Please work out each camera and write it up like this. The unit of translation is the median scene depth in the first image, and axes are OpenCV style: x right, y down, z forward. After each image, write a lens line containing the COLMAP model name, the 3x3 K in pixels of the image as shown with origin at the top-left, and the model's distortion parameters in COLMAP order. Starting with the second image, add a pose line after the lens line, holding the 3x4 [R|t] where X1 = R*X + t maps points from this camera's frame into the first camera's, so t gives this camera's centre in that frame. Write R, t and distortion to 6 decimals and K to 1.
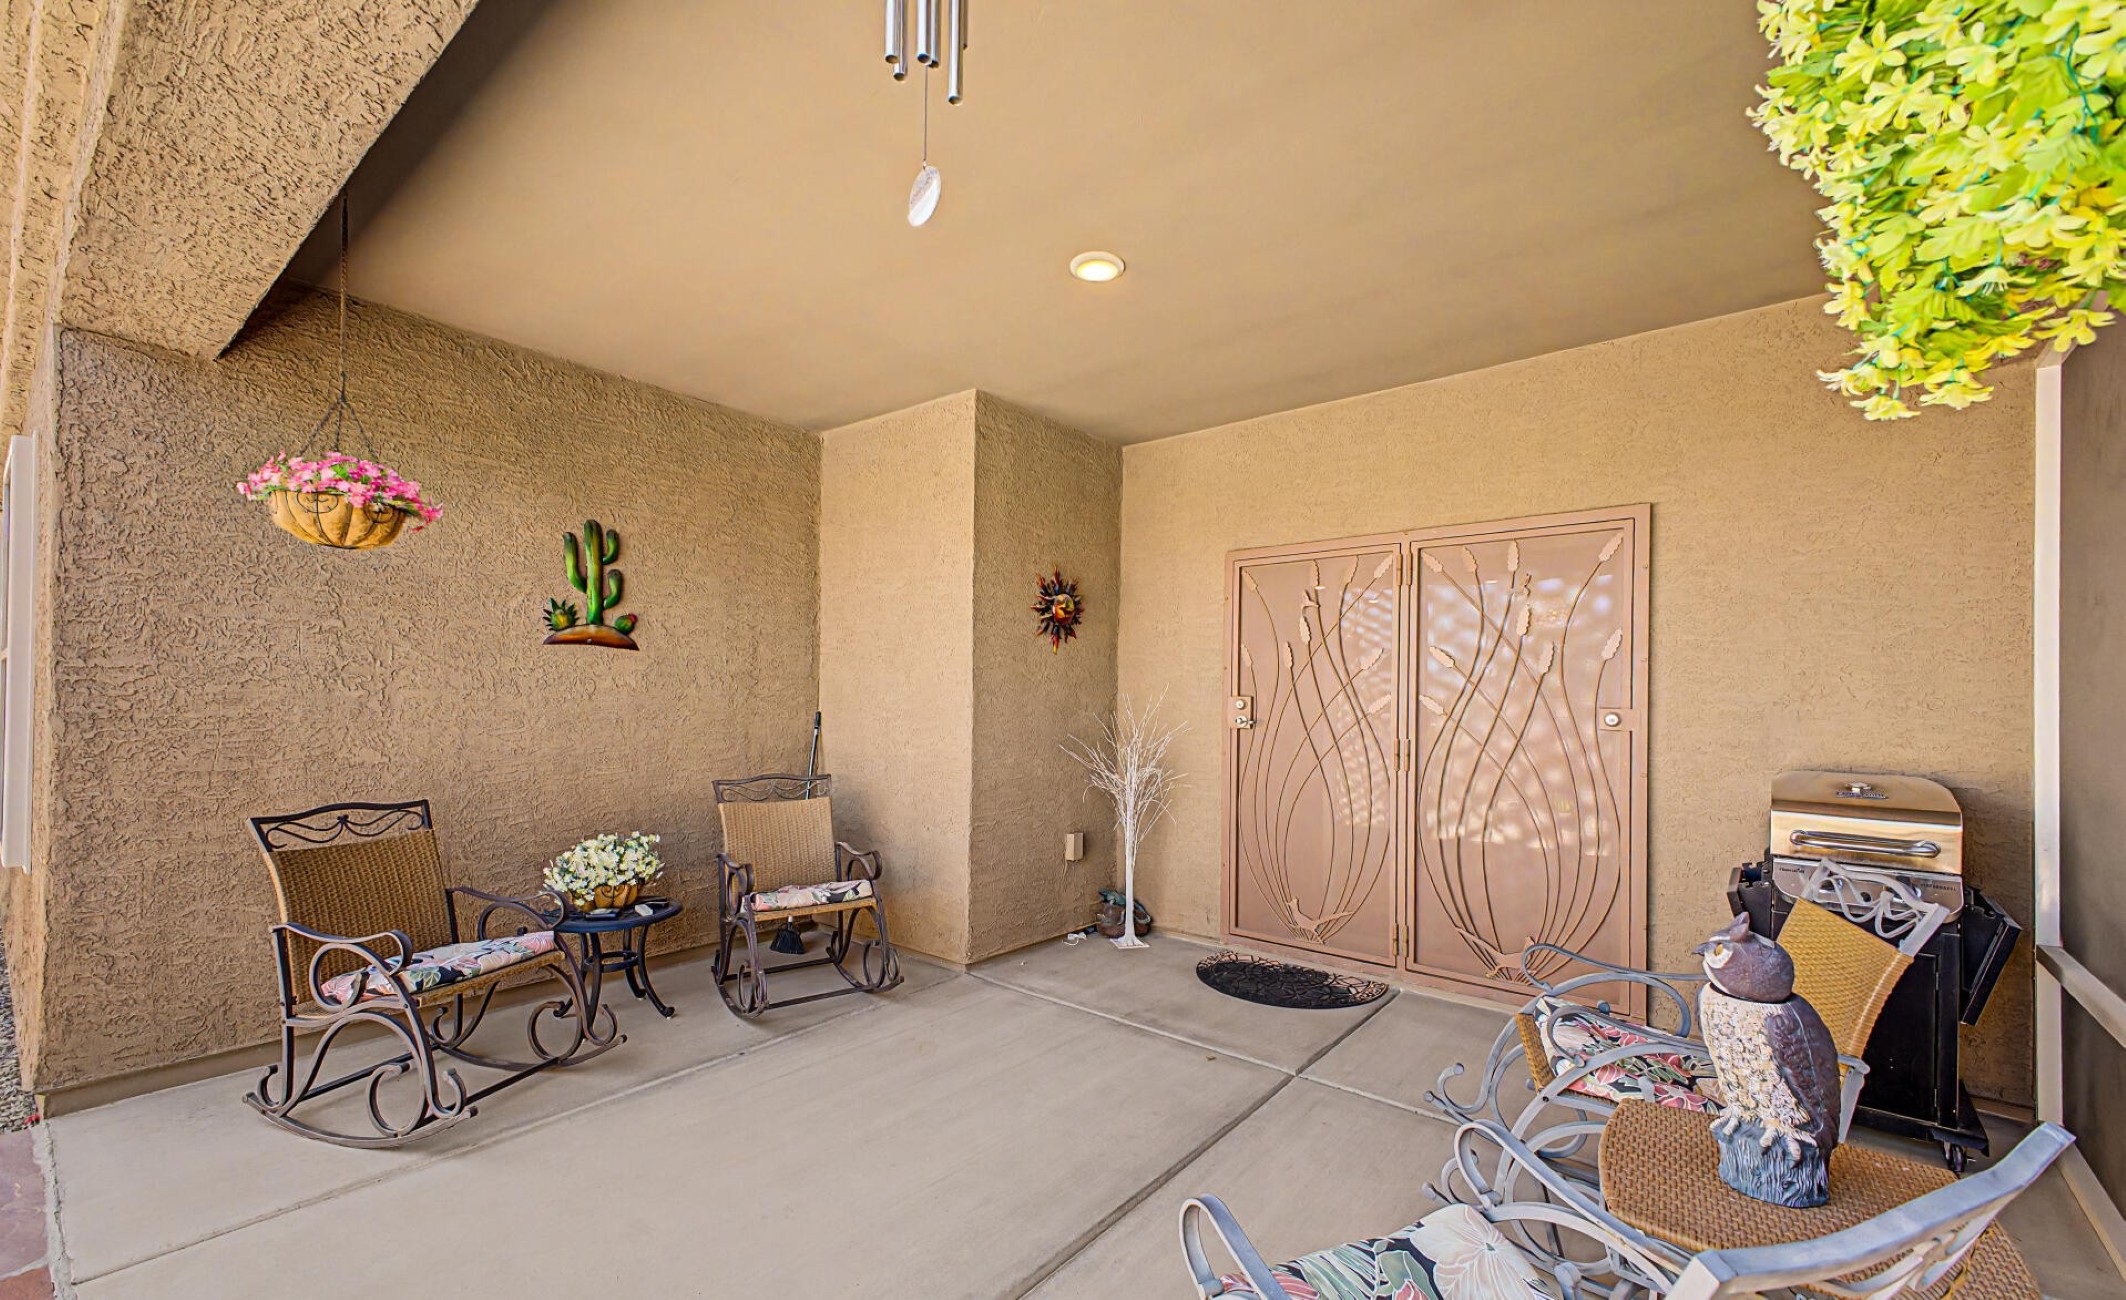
lens RADIAL K [[856.7, 0, 1058.7], [0, 856.7, 695.3], [0, 0, 1]] dist [0.001722, 0.000083]
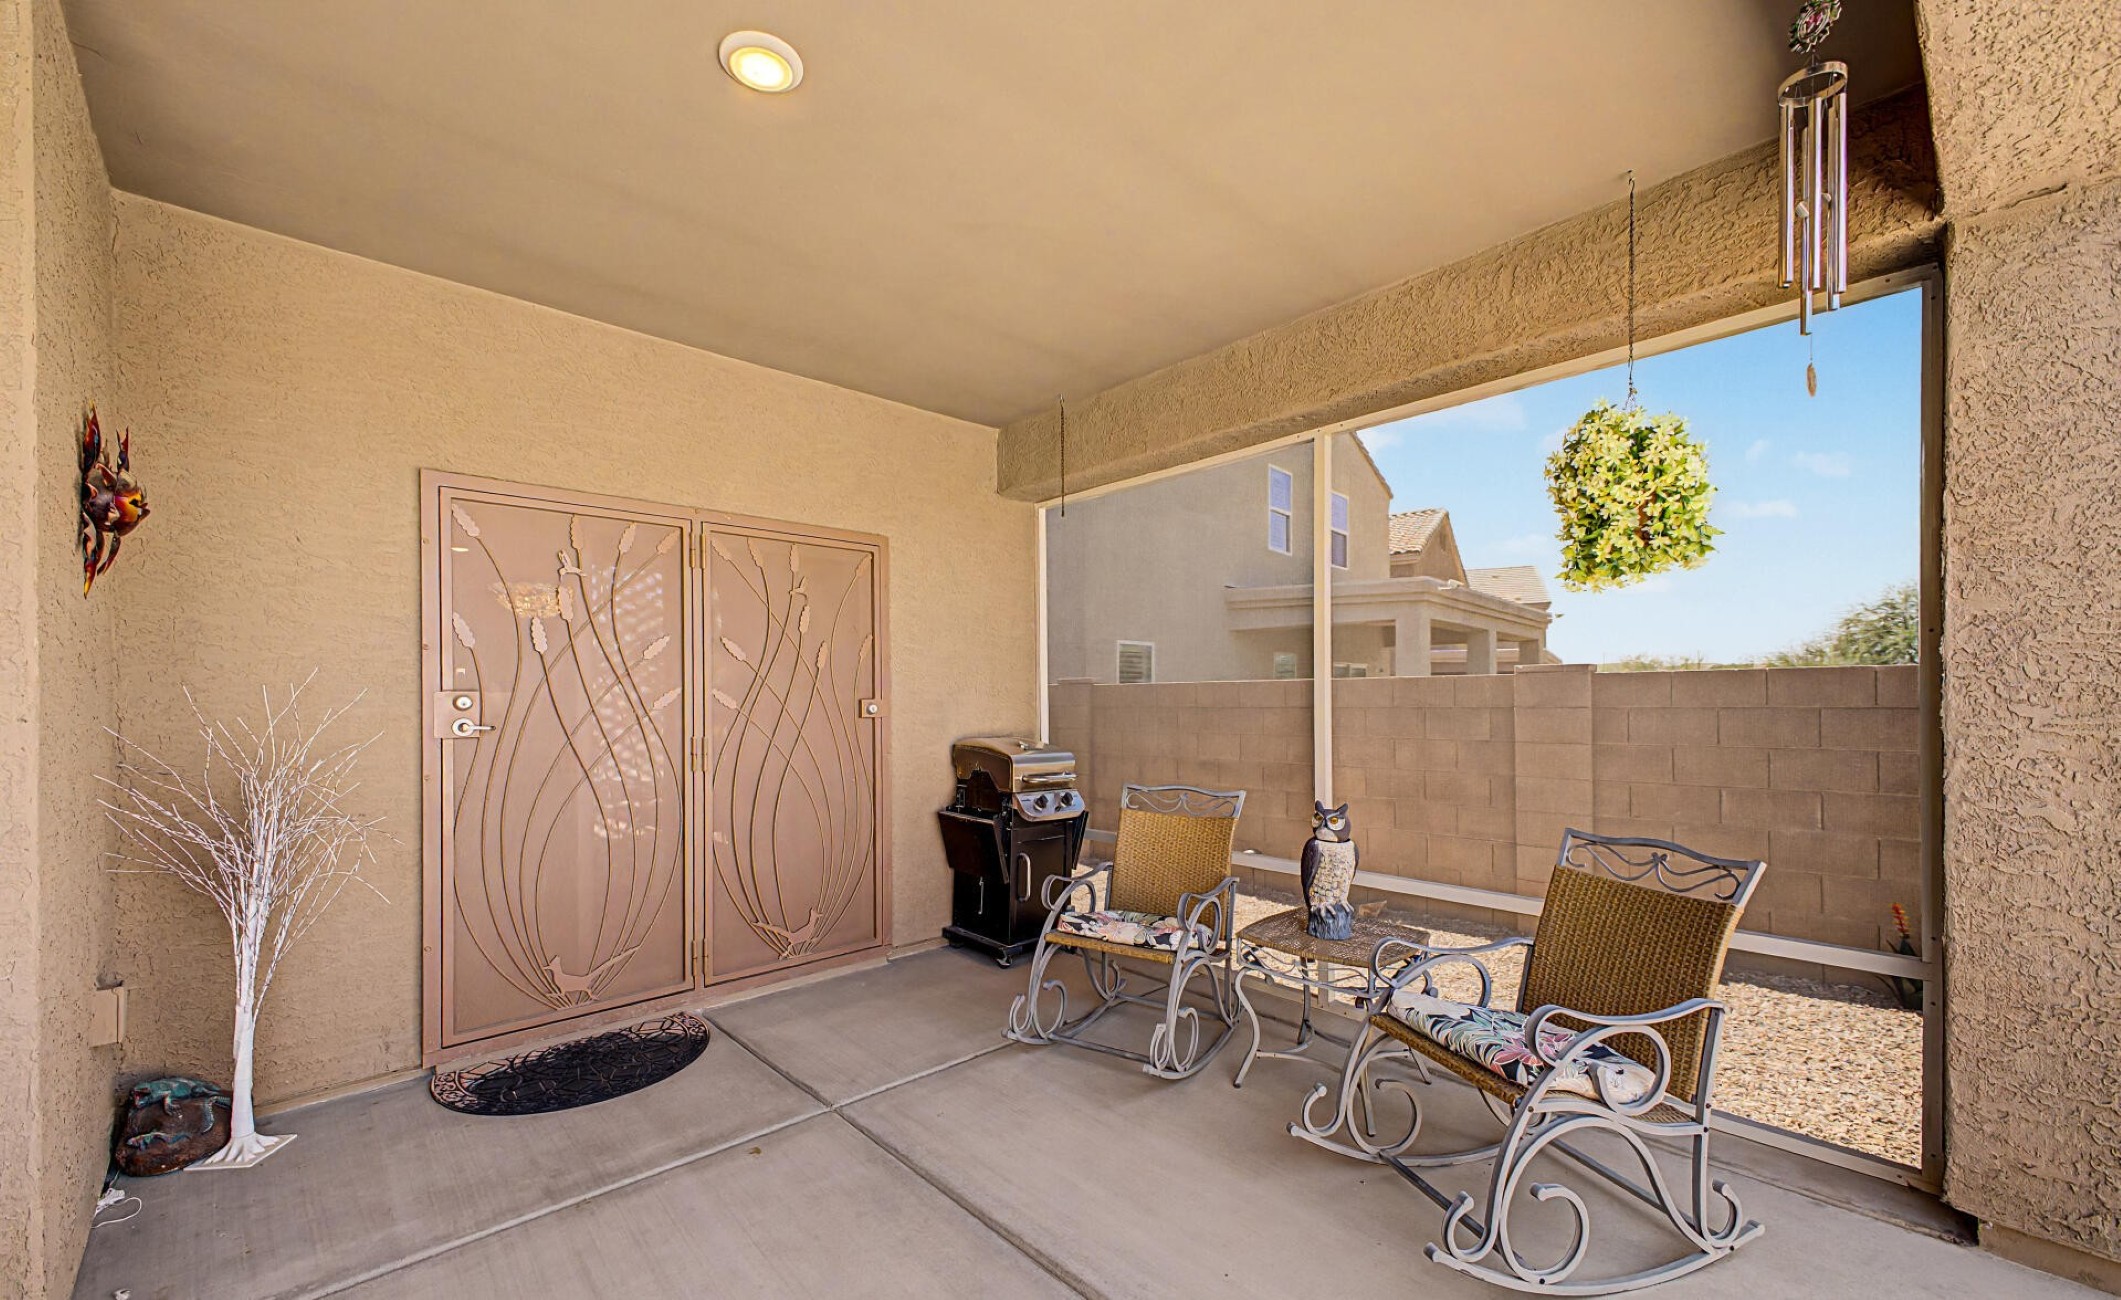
lens RADIAL K [[856.4, 0, 1067.2], [0, 856.4, 699.1], [0, 0, 1]] dist [0.001399, 0.000179]
pose [[0.127897, -0.016417, 0.991652, -0.450712], [0.002511, 0.999865, 0.016229, -0.002095], [-0.991784, 0.000414, 0.127921, 0.496469]]
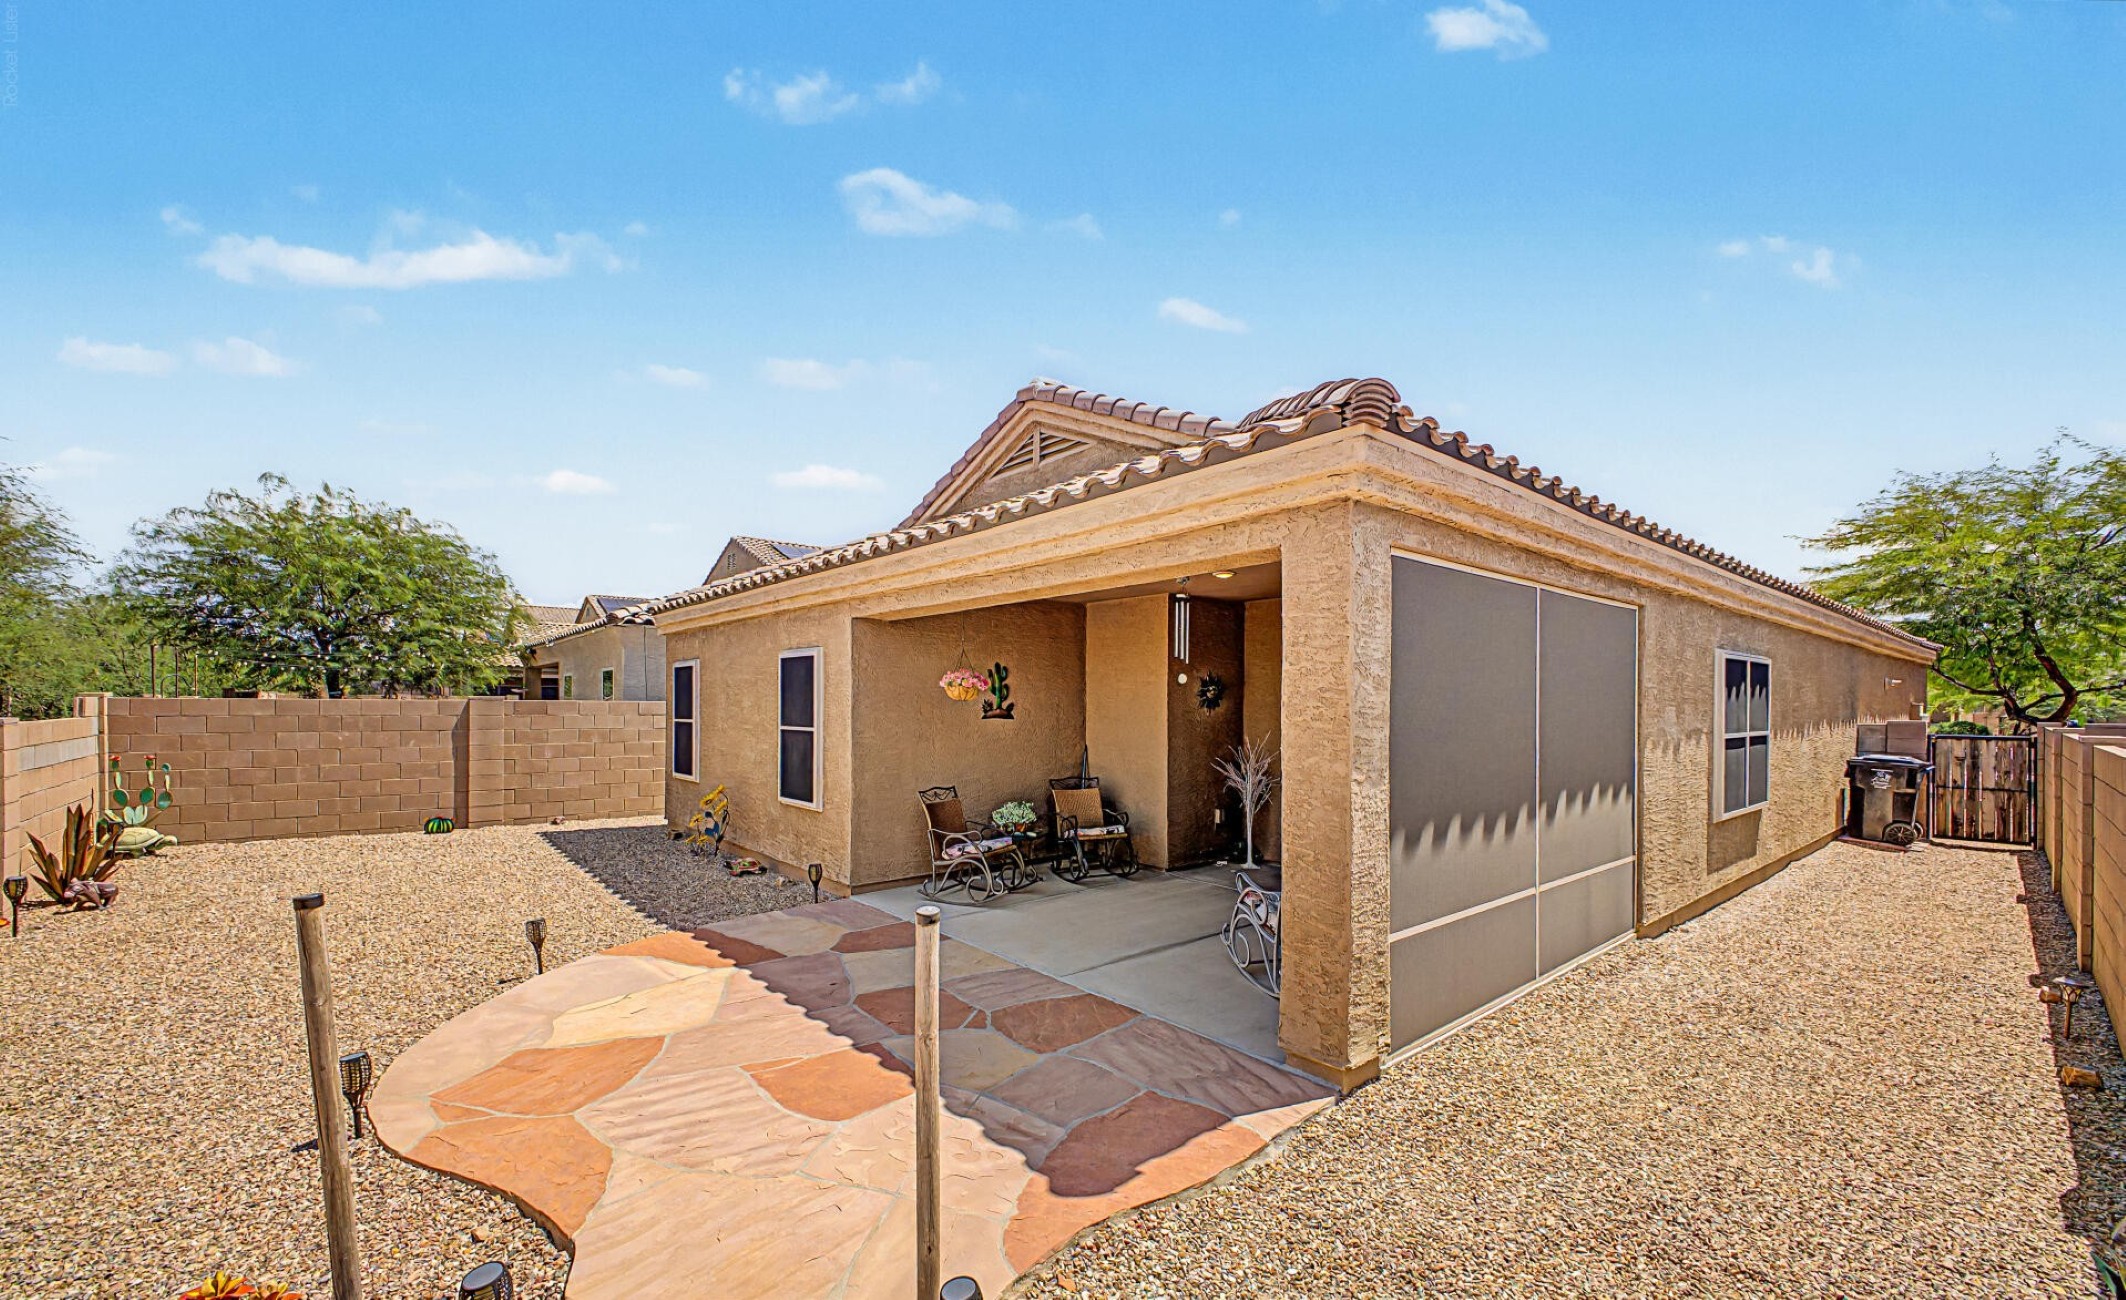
lens RADIAL K [[856.7, 0, 1058.7], [0, 856.7, 695.3], [0, 0, 1]] dist [0.001722, 0.000083]
pose [[0.983844, -0.010283, -0.178734, 0.011750], [0.009962, 0.999947, -0.002699, -0.113469], [0.178753, 0.000875, 0.983894, -1.190798]]
